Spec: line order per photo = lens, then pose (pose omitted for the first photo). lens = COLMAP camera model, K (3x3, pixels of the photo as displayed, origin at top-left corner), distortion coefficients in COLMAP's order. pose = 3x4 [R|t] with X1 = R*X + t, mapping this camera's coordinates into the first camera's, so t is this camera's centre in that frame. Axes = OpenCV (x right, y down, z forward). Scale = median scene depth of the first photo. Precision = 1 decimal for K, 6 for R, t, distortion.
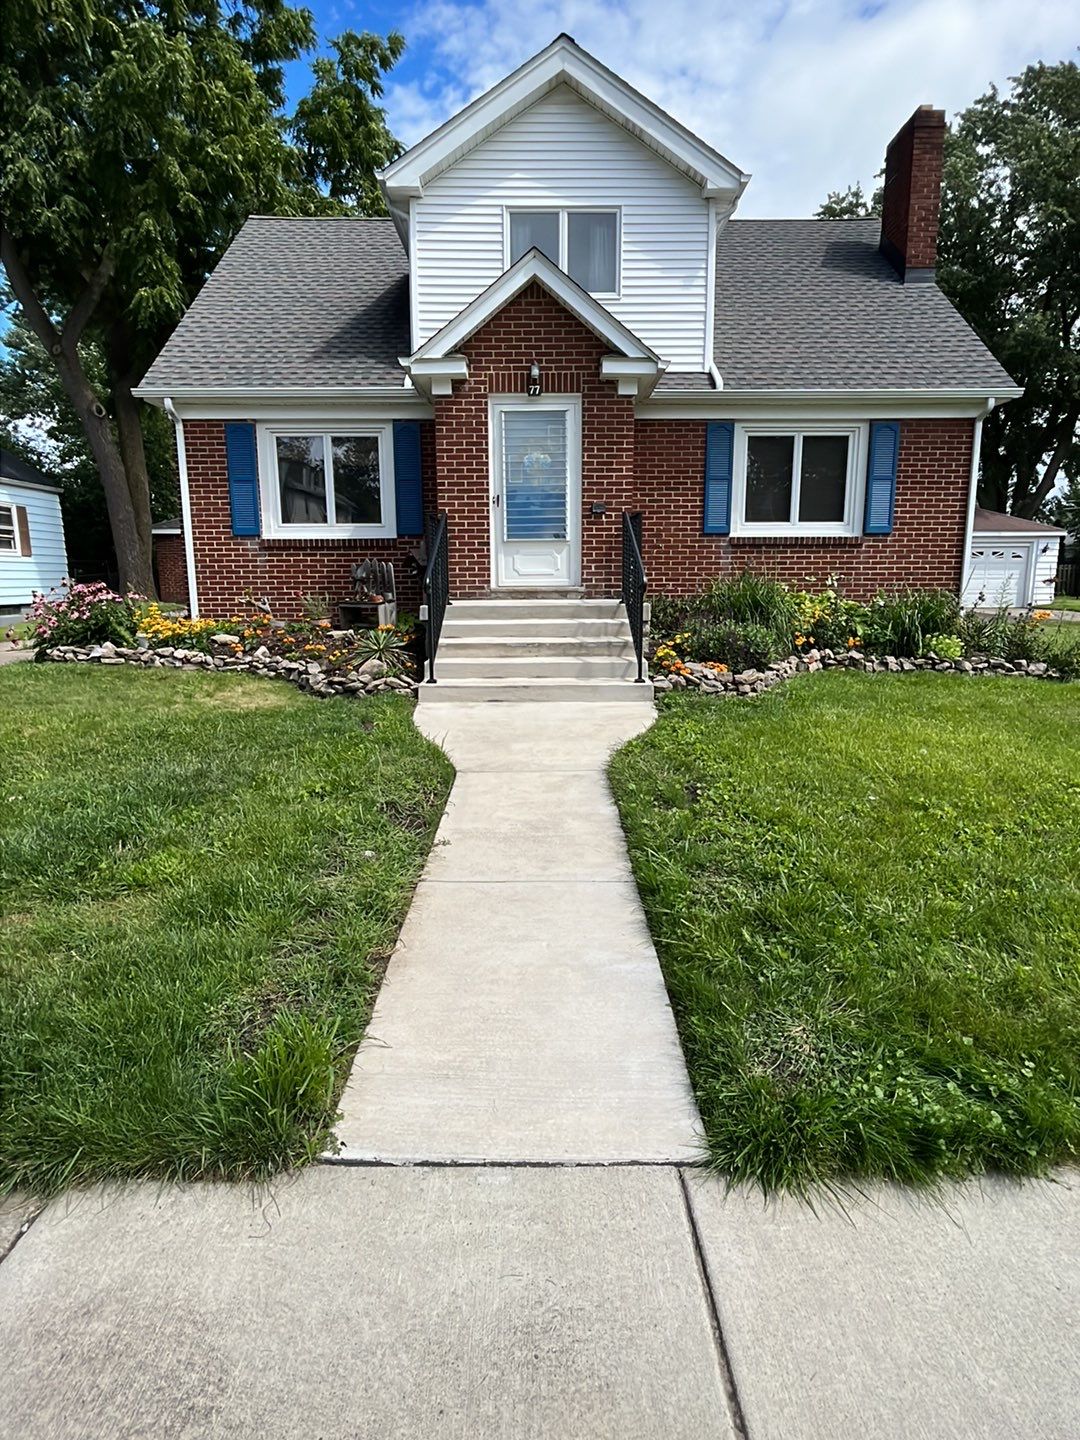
lens RADIAL K [[765.4, 0, 537.5], [0, 765.4, 728.1], [0, 0, 1]] dist [-0.009997, 0.001009]
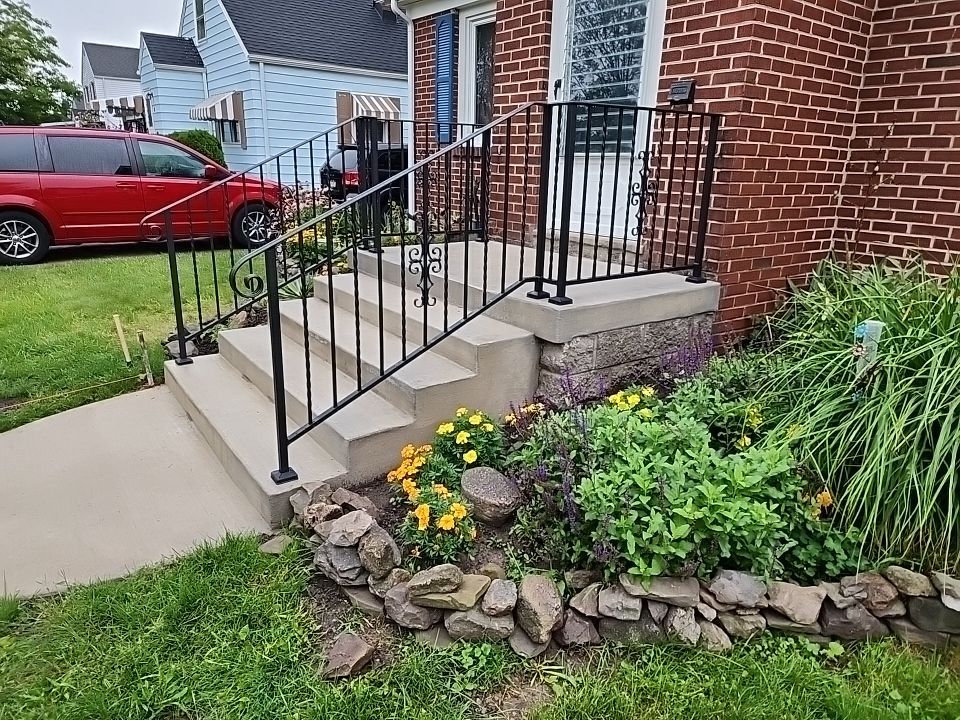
lens RADIAL K [[635.9, 0, 480.0], [0, 635.9, 358.7], [0, 0, 1]] dist [0.056964, -0.032093]
pose [[0.573918, 0.264915, -0.774880, 0.351597], [-0.188290, 0.963566, 0.189965, -0.161467], [0.796972, 0.036878, 0.602889, 0.598900]]
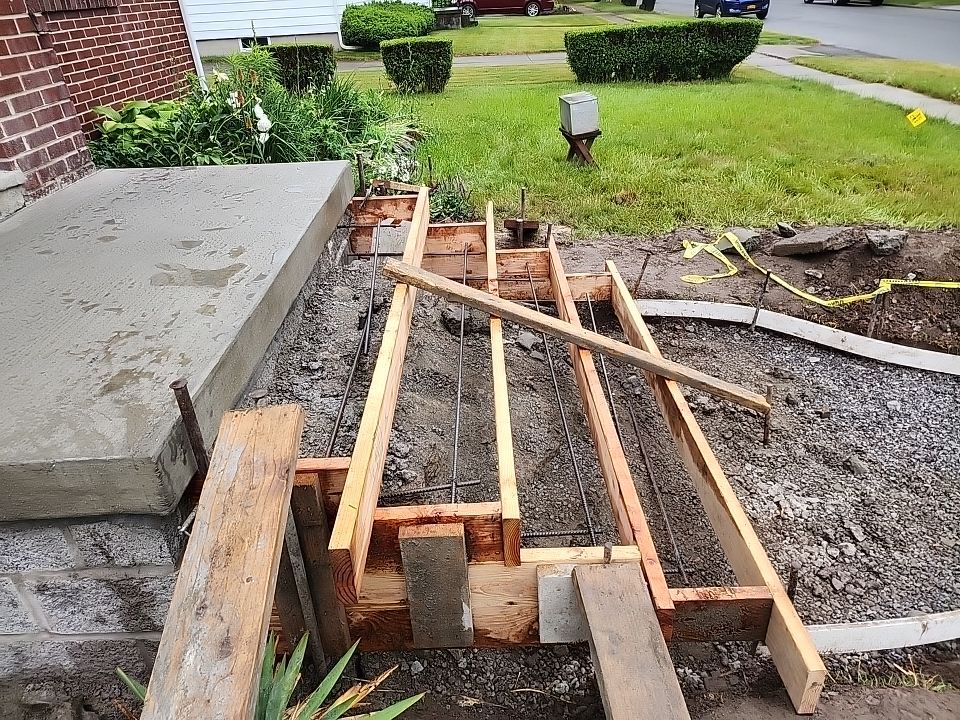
lens RADIAL K [[640.7, 0, 480.3], [0, 640.7, 352.5], [0, 0, 1]] dist [0.072446, -0.058263]
pose [[0.009884, -0.492395, 0.870316, -0.228354], [0.241357, 0.845800, 0.475783, -0.193803], [-0.970386, 0.205354, 0.127203, 0.731674]]
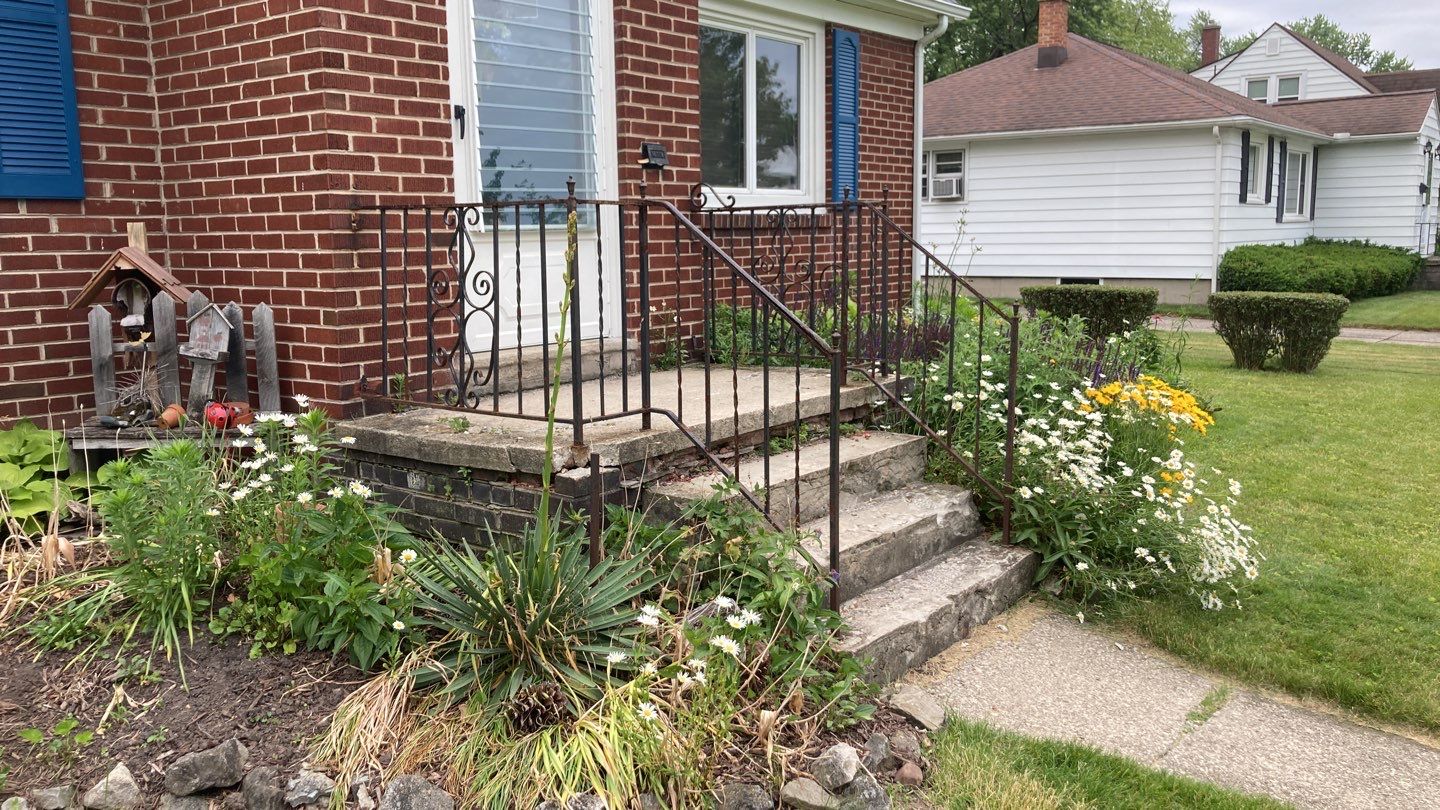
lens RADIAL K [[1188.3, 0, 722.3], [0, 1188.3, 401.4], [0, 0, 1]] dist [0.017776, -0.025865]
pose [[0.614153, -0.116433, 0.780550, -0.402514], [0.157923, 0.987184, 0.022999, -0.149012], [-0.773224, 0.109142, 0.624670, 0.528020]]
